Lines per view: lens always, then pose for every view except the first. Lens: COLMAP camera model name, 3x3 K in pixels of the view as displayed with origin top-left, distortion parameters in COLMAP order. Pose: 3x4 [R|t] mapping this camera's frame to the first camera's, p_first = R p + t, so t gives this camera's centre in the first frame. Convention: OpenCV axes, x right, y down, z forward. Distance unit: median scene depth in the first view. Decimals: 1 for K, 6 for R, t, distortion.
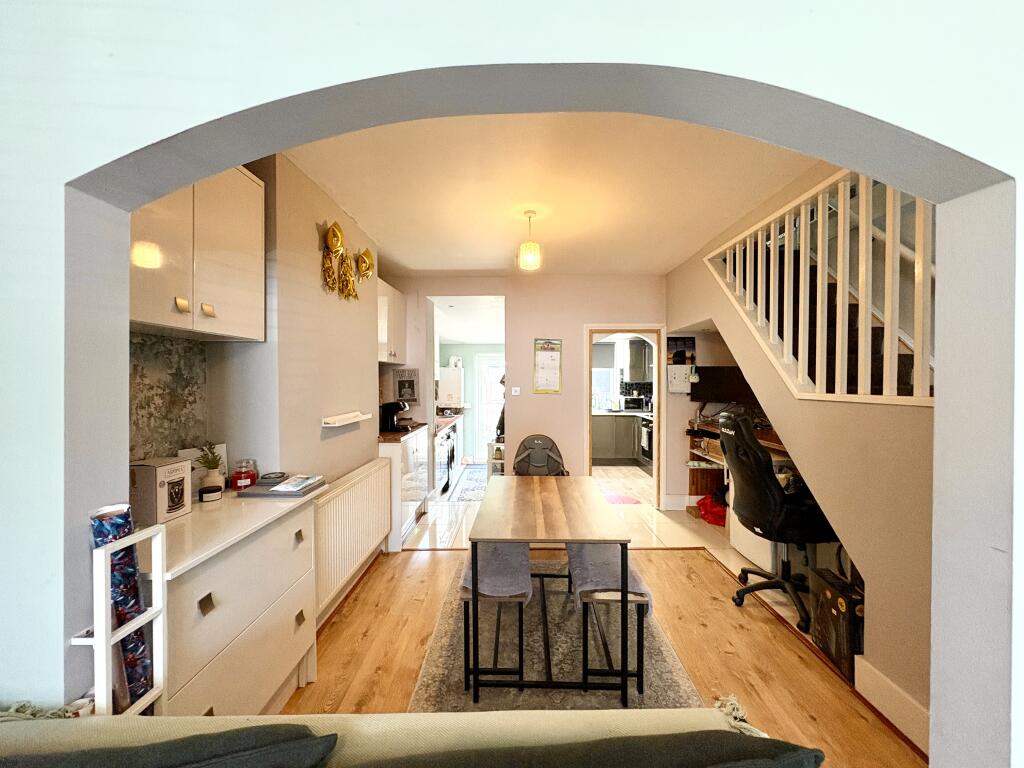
lens RADIAL K [[406.3, 0, 512.0], [0, 406.3, 384.0], [0, 0, 1]] dist [-0.001472, -0.000099]
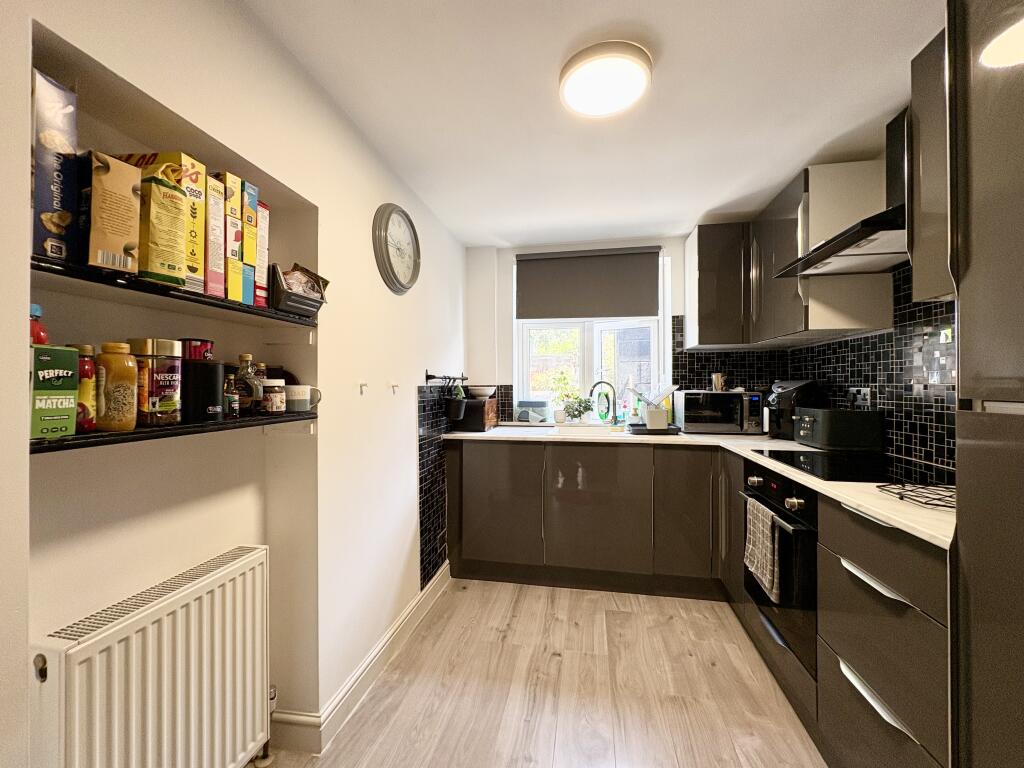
lens RADIAL K [[406.3, 0, 512.0], [0, 406.3, 384.0], [0, 0, 1]] dist [-0.001472, -0.000099]
pose [[0.985976, -0.002665, -0.166867, 0.308026], [0.000537, 0.999918, -0.012797, 0.051102], [0.166887, 0.012528, 0.985896, 1.029350]]
